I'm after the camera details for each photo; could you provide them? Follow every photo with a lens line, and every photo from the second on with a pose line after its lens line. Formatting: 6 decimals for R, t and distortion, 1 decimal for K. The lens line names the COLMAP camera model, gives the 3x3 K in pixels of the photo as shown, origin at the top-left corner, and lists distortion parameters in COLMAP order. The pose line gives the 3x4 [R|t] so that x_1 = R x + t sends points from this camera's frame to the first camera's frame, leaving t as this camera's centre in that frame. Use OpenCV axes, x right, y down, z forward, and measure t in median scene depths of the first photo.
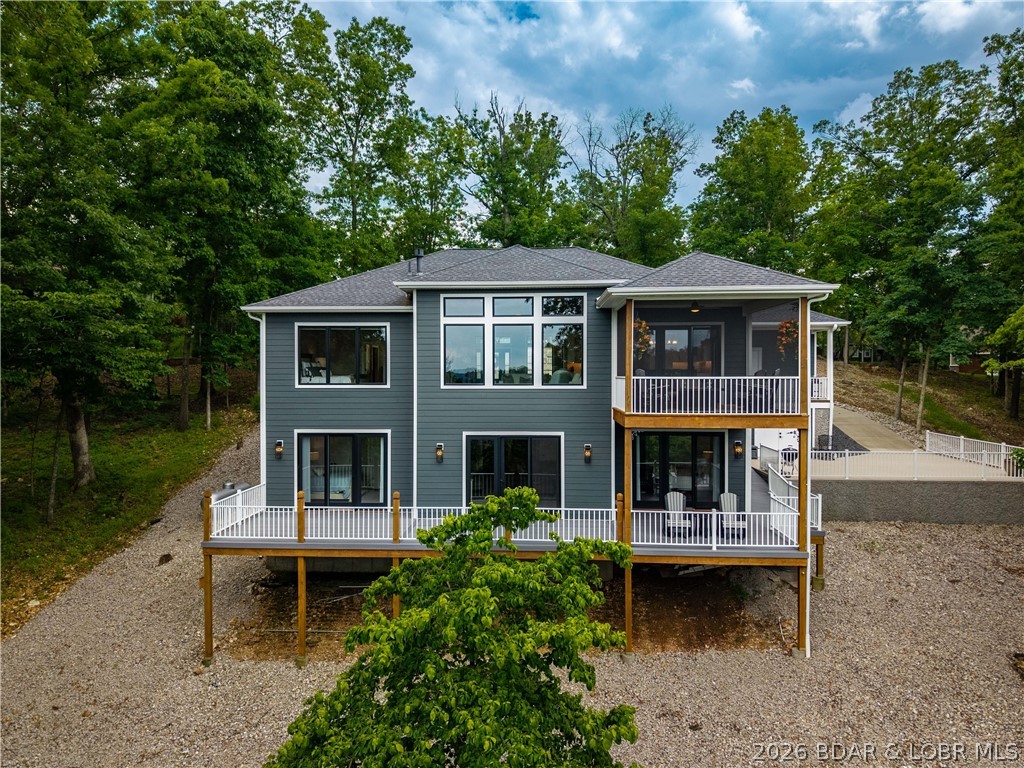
lens RADIAL K [[698.7, 0, 512.0], [0, 698.7, 384.0], [0, 0, 1]] dist [0.001594, 0.000289]
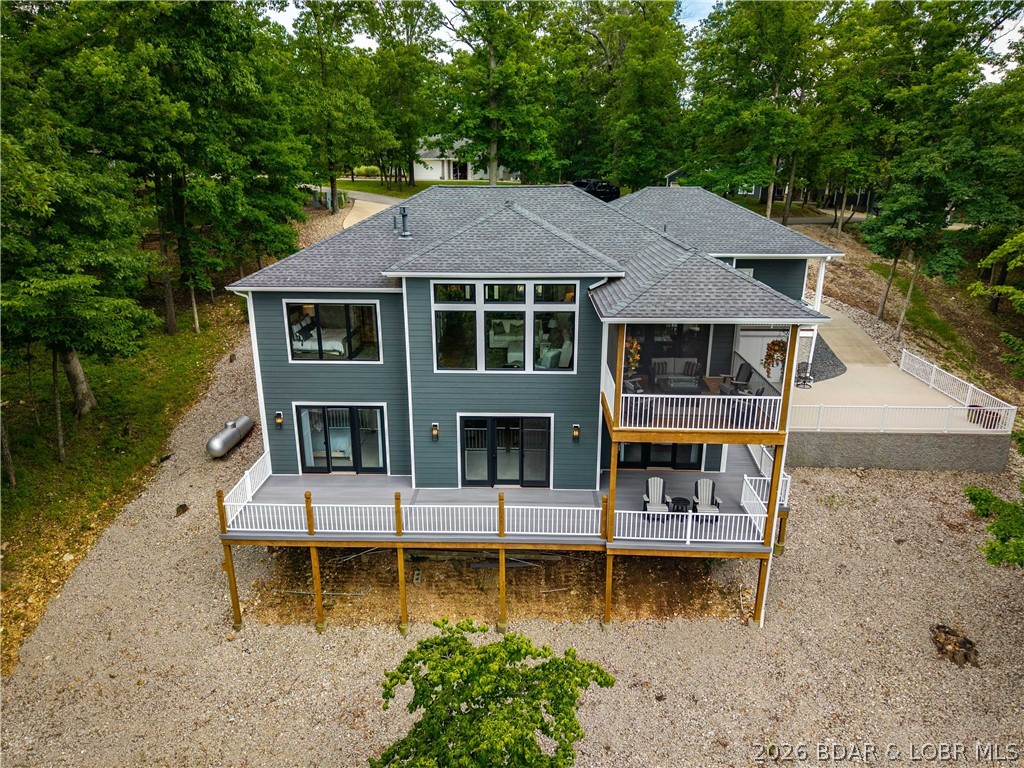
lens RADIAL K [[698.7, 0, 512.0], [0, 698.7, 384.0], [0, 0, 1]] dist [0.001594, 0.000289]
pose [[0.999754, -0.006483, 0.021212, -0.009538], [-0.000109, 0.954880, 0.296993, -0.276685], [-0.022180, -0.296923, 0.954644, 0.018888]]
